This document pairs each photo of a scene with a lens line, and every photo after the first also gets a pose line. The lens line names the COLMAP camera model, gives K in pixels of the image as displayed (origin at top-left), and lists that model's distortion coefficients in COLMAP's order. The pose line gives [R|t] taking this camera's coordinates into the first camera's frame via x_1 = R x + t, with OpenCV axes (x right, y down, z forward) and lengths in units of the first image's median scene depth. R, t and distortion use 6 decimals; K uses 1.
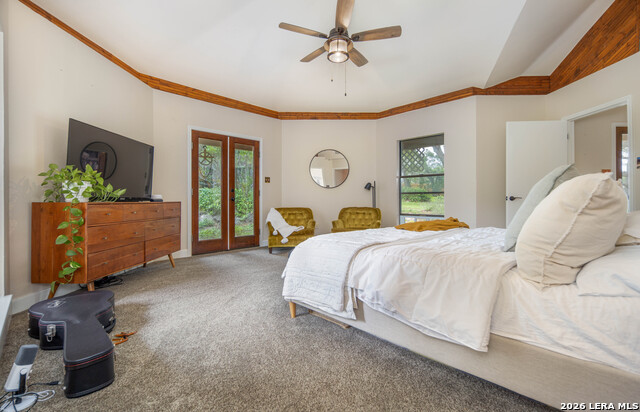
lens RADIAL K [[275.1, 0, 320.0], [0, 275.1, 206.0], [0, 0, 1]] dist [-0.000670, -0.000207]
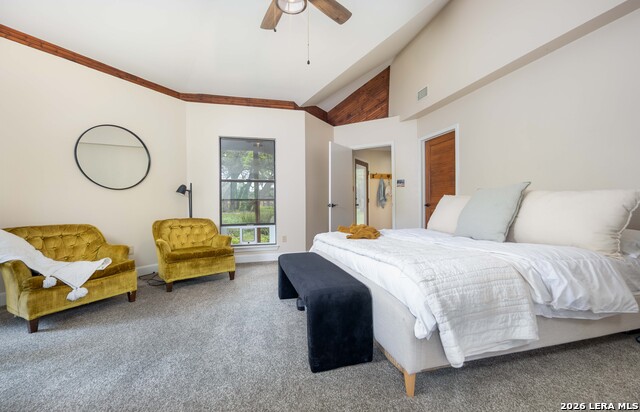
lens RADIAL K [[275.1, 0, 320.0], [0, 275.1, 206.0], [0, 0, 1]] dist [-0.000670, -0.000207]
pose [[0.508105, -0.002954, 0.861290, -0.289583], [0.028759, 0.999495, -0.013538, -0.007773], [-0.860815, 0.031649, 0.507933, 0.341910]]
